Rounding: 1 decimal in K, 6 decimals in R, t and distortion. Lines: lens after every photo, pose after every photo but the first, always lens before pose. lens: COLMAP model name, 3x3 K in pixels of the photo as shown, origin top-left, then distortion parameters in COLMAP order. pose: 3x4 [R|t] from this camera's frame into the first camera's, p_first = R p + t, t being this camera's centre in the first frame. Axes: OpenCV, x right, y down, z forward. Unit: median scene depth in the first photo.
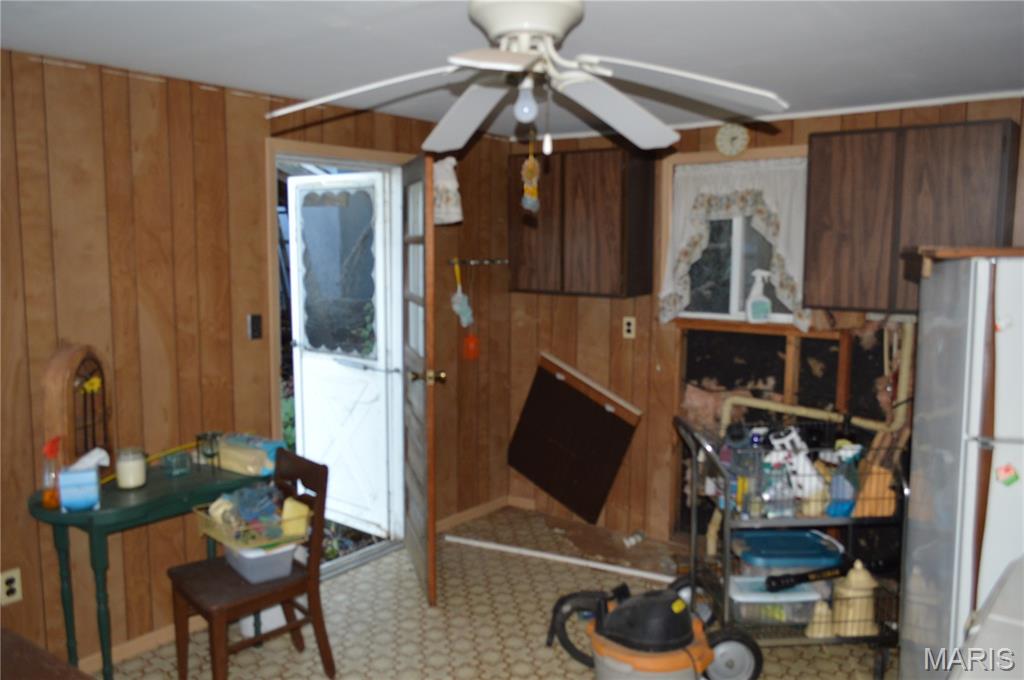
lens RADIAL K [[819.1, 0, 510.9], [0, 819.1, 339.9], [0, 0, 1]] dist [-0.002899, 0.011123]
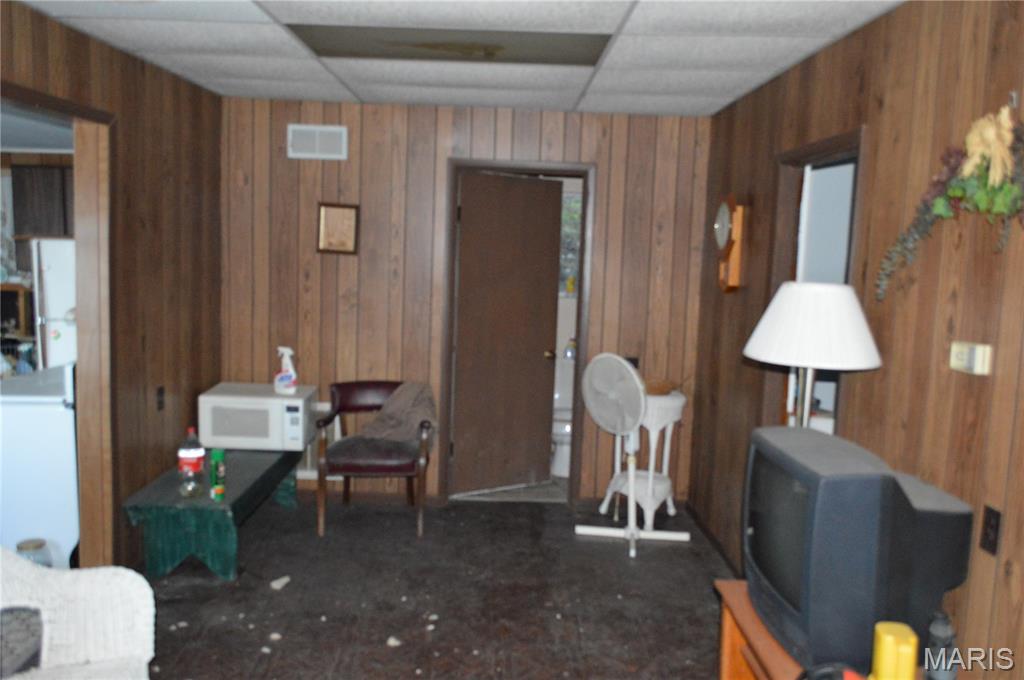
lens RADIAL K [[819.1, 0, 511.4], [0, 819.1, 340.3], [0, 0, 1]] dist [-0.002899, 0.011123]
pose [[0.783671, -0.079704, 0.616042, 0.103925], [0.071264, 0.996722, 0.038301, 0.098757], [-0.617075, 0.013886, 0.786782, -0.849592]]
